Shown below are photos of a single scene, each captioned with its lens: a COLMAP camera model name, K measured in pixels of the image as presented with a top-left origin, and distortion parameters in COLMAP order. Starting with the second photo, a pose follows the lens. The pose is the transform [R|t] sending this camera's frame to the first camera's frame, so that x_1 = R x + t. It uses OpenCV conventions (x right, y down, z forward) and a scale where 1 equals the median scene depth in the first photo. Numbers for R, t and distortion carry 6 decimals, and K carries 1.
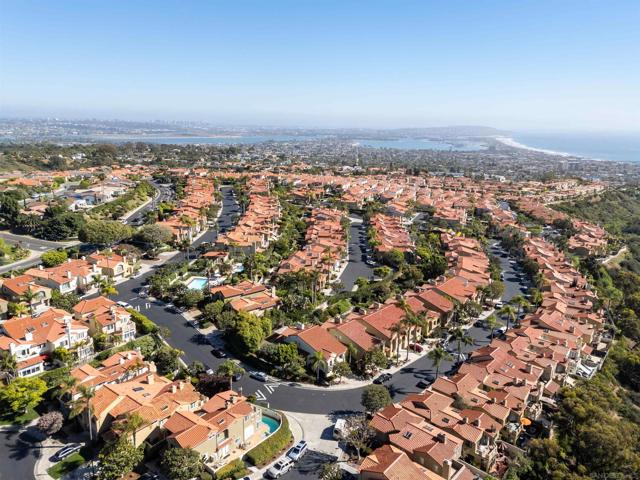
lens RADIAL K [[466.1, 0, 319.6], [0, 466.1, 238.3], [0, 0, 1]] dist [0.059742, -0.045279]
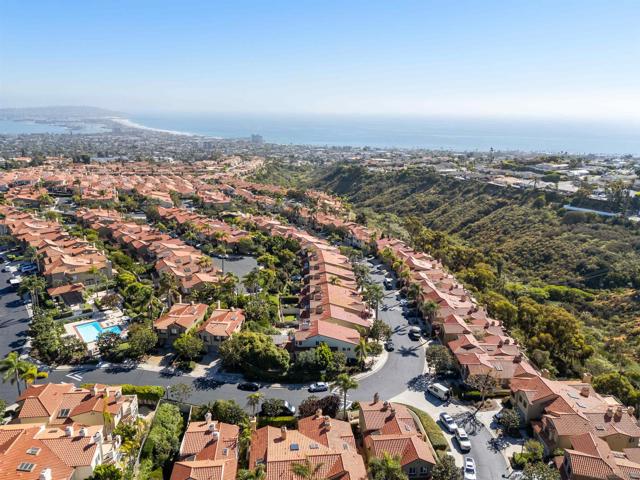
lens RADIAL K [[466.1, 0, 319.9], [0, 466.1, 241.0], [0, 0, 1]] dist [0.059742, -0.045279]
pose [[0.717554, -0.195600, 0.668474, -0.329710], [0.166529, 0.980101, 0.108029, -0.042068], [-0.676302, 0.033804, 0.735848, 0.147793]]
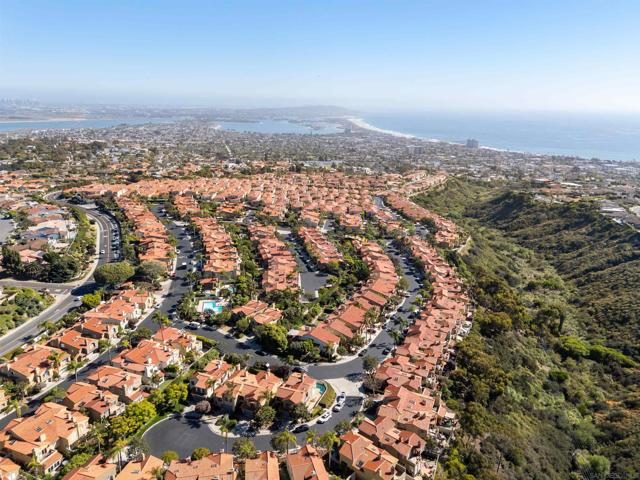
lens RADIAL K [[466.1, 0, 318.7], [0, 466.1, 238.0], [0, 0, 1]] dist [0.059742, -0.045279]
pose [[0.956710, -0.084262, 0.278578, -0.224118], [0.072108, 0.995955, 0.053610, -0.106114], [-0.281968, -0.031201, 0.958916, -0.275393]]
